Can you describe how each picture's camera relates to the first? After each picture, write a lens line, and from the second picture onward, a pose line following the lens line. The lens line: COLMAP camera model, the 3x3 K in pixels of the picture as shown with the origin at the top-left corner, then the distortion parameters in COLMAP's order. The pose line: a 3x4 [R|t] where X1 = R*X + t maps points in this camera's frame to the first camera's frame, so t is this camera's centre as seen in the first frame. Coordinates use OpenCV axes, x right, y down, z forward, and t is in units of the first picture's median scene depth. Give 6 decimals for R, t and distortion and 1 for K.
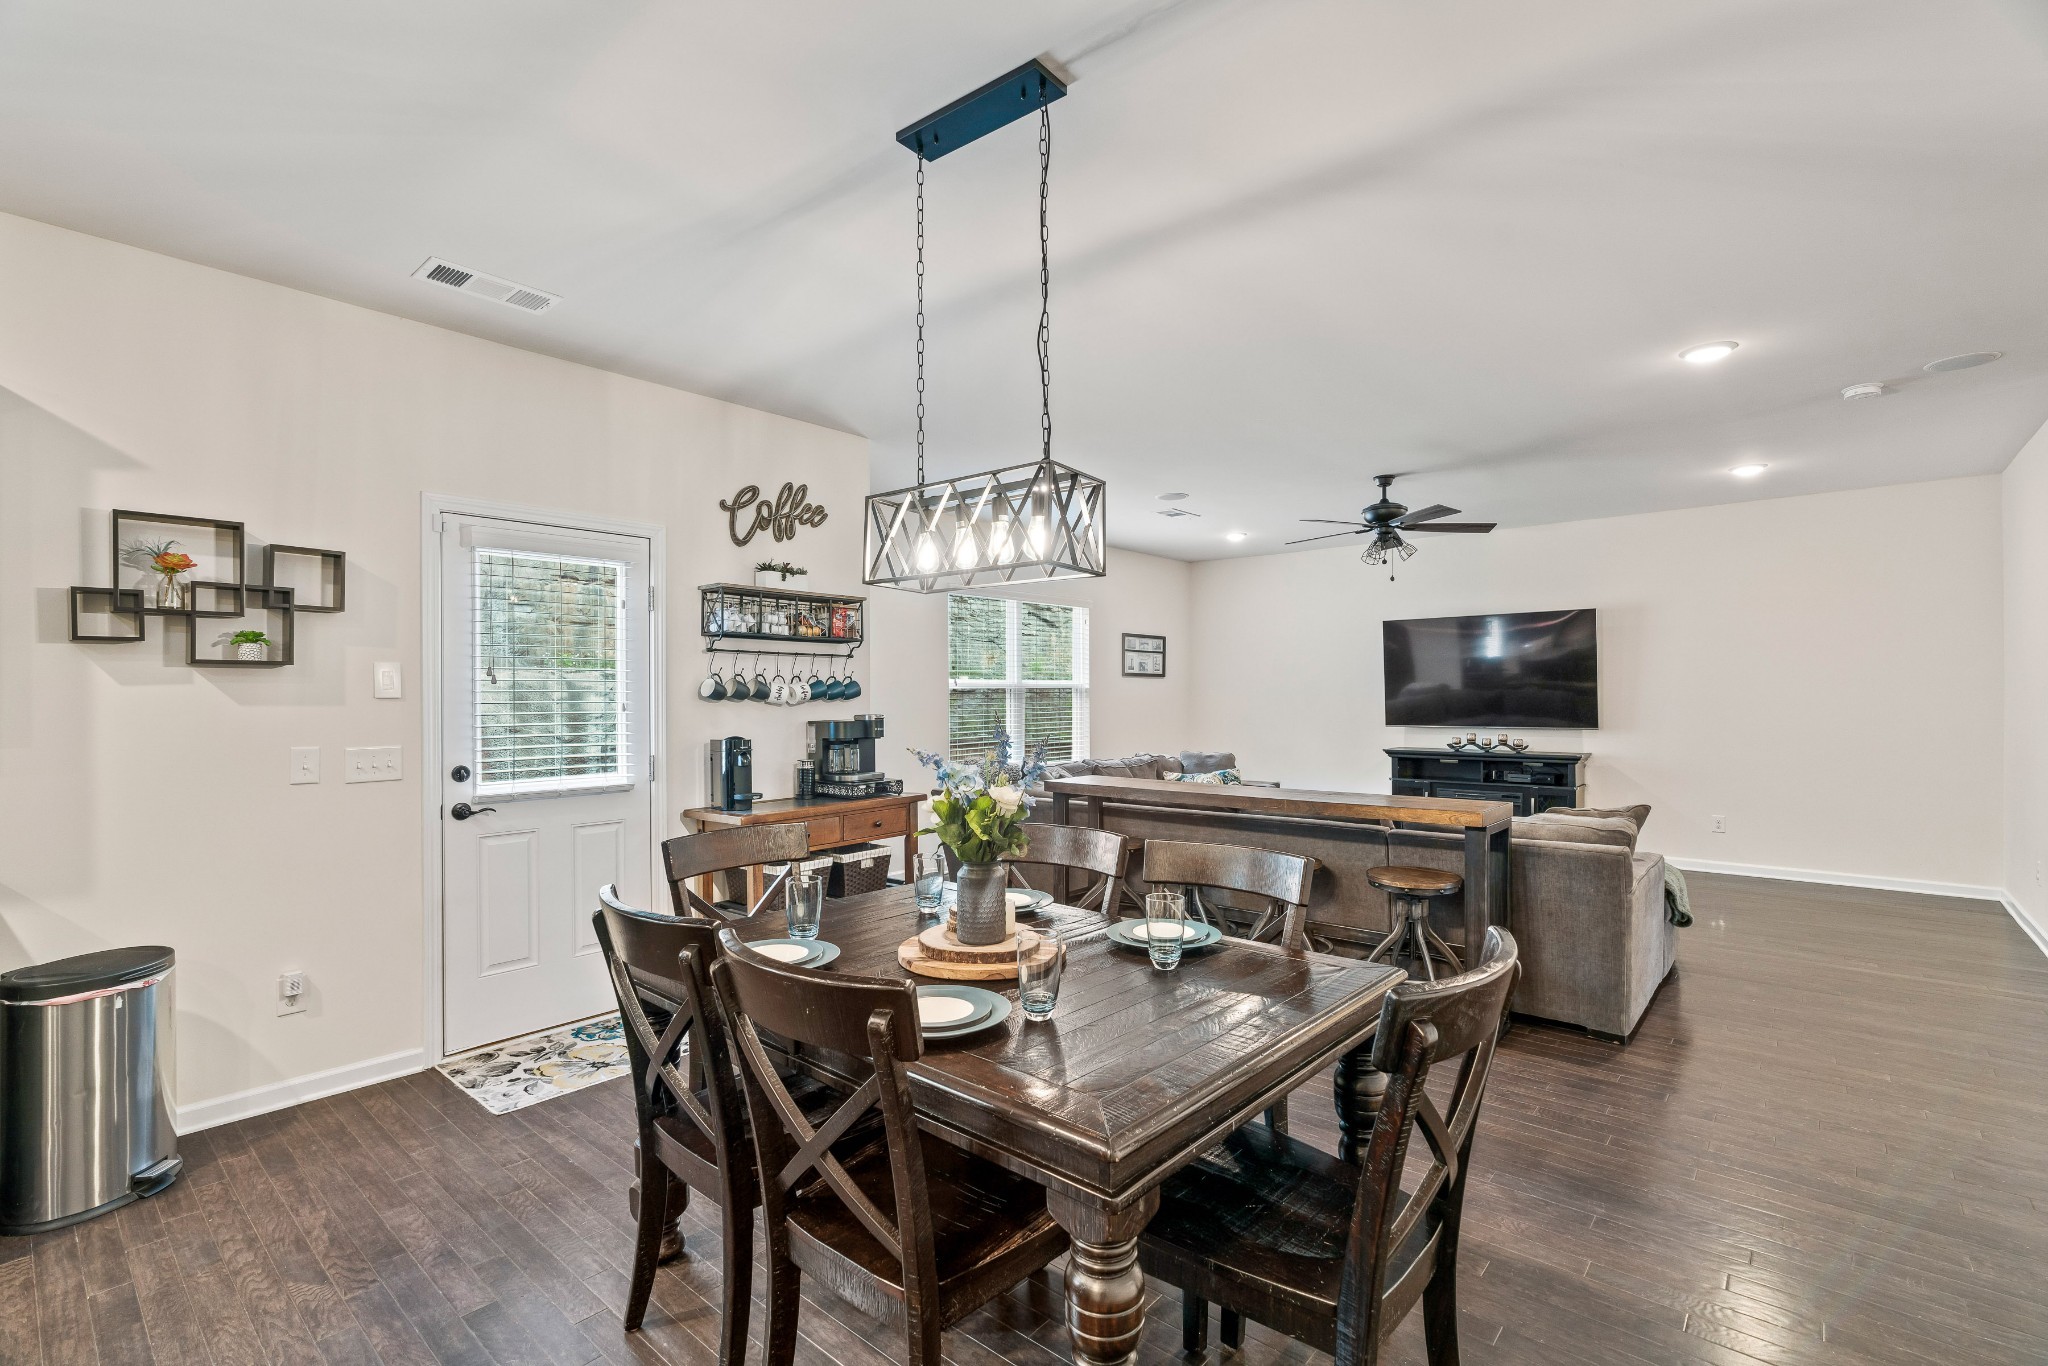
lens RADIAL K [[919.3, 0, 1021.4], [0, 919.3, 697.8], [0, 0, 1]] dist [-0.003589, 0.000545]
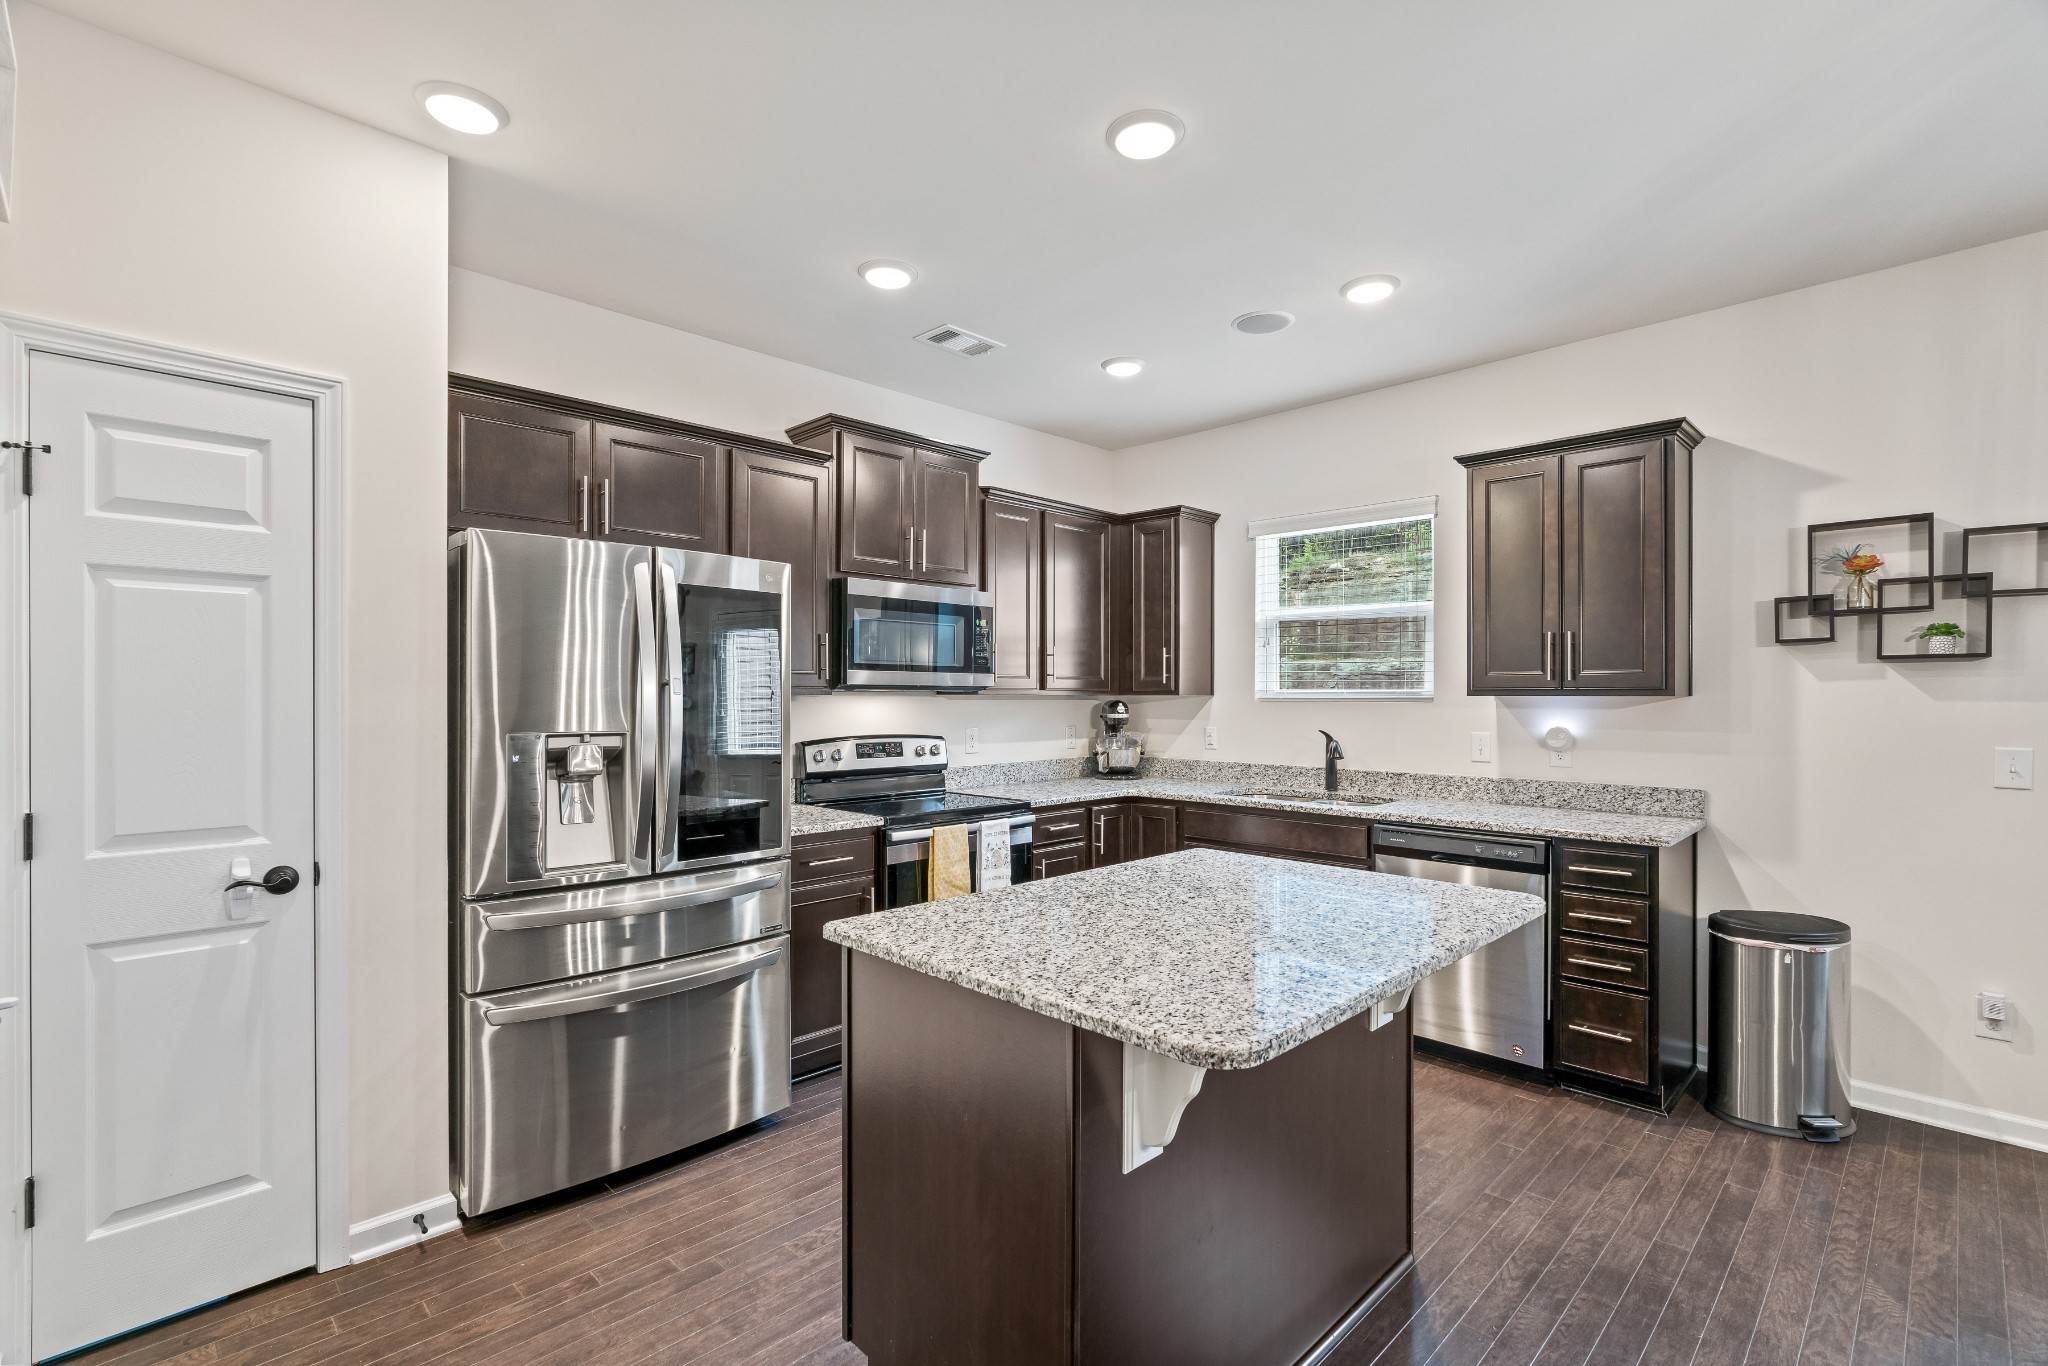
lens RADIAL K [[919.3, 0, 1021.4], [0, 919.3, 697.8], [0, 0, 1]] dist [-0.003589, 0.000545]
pose [[-0.082991, 0.007395, -0.996523, 0.205988], [0.000410, 0.999973, 0.007387, -0.002116], [0.996550, 0.000205, -0.082992, 0.122822]]
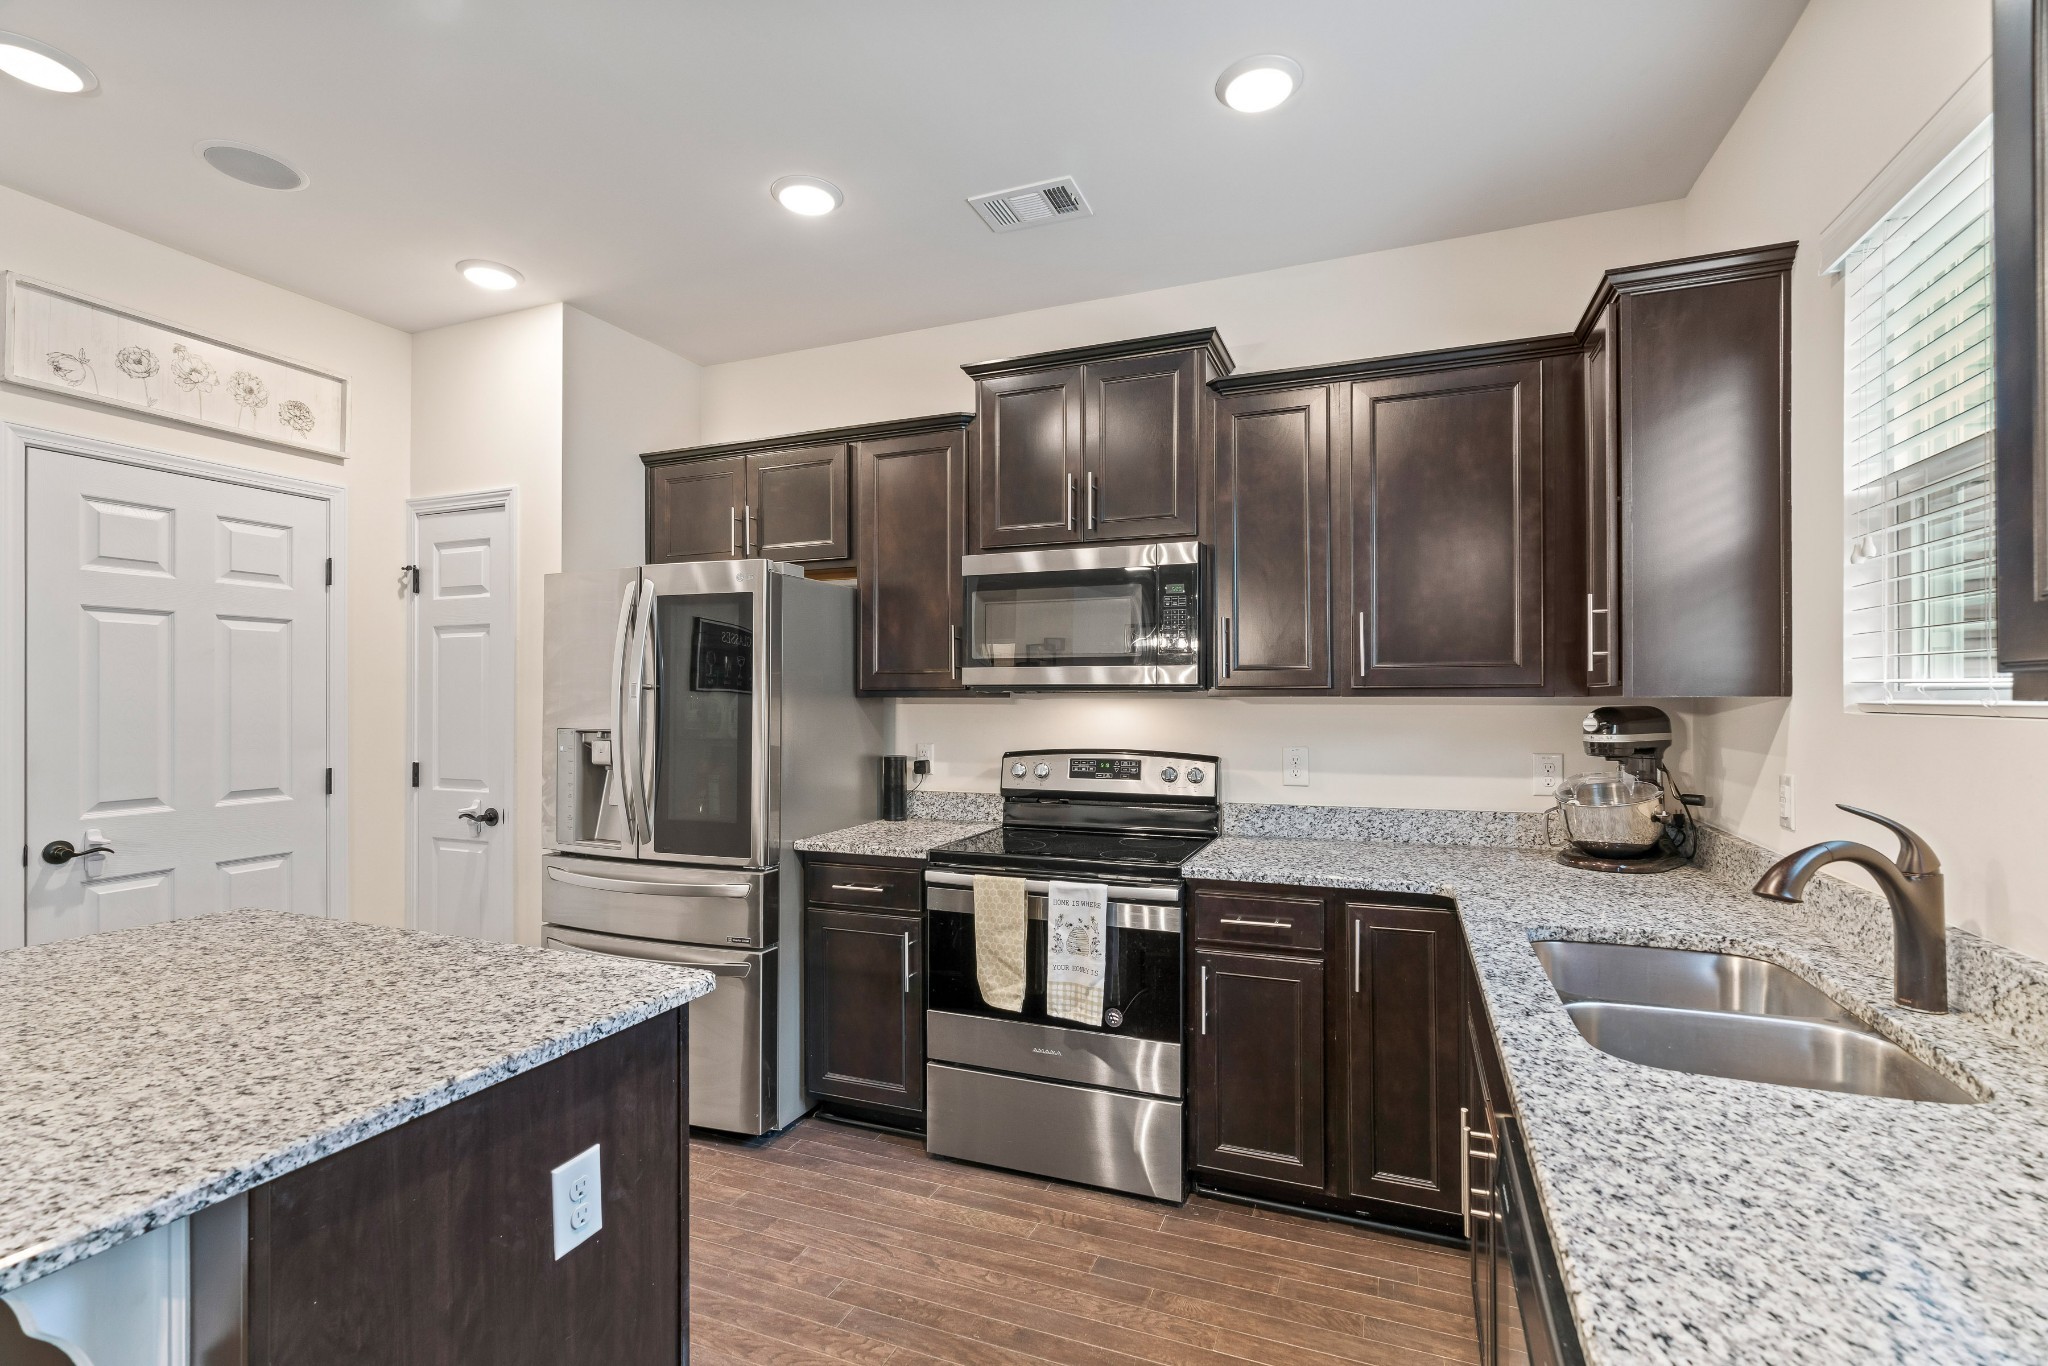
lens RADIAL K [[919.3, 0, 1021.4], [0, 919.3, 697.8], [0, 0, 1]] dist [-0.003589, 0.000545]
pose [[-0.945663, 0.007360, -0.325065, -0.763428], [0.006946, 0.999973, 0.002435, 0.001202], [0.325074, 0.000044, -0.945689, 0.800049]]
